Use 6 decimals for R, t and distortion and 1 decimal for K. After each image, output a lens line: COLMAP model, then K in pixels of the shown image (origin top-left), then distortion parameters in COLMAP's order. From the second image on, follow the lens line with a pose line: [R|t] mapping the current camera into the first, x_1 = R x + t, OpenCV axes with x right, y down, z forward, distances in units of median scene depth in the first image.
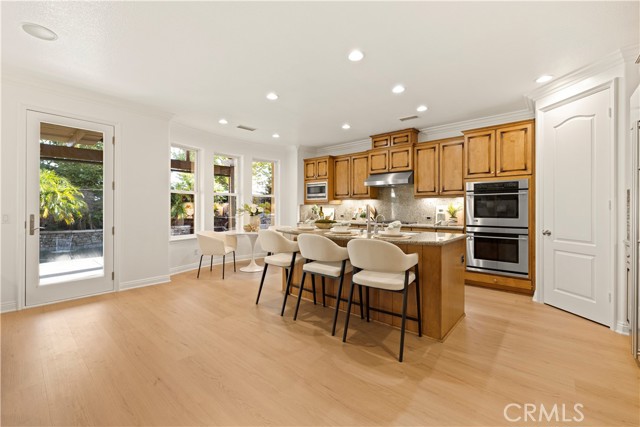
lens RADIAL K [[274.8, 0, 315.0], [0, 274.8, 213.6], [0, 0, 1]] dist [-0.001976, 0.000508]
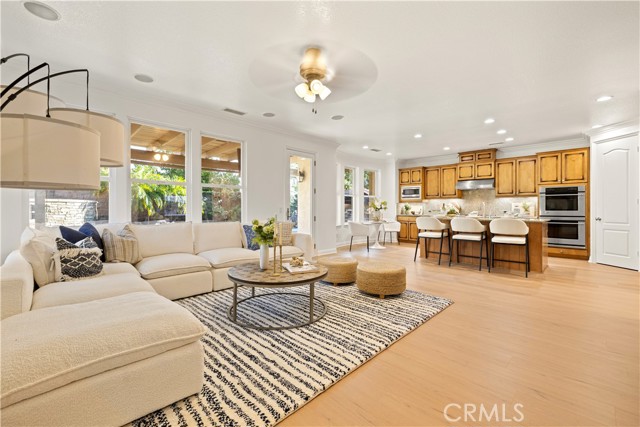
lens RADIAL K [[274.8, 0, 316.7], [0, 274.8, 212.3], [0, 0, 1]] dist [-0.001976, 0.000508]
pose [[0.997390, -0.002018, -0.072171, -0.495762], [0.001812, 0.999994, -0.002914, 0.023463], [0.072176, 0.002776, 0.997388, -0.522531]]
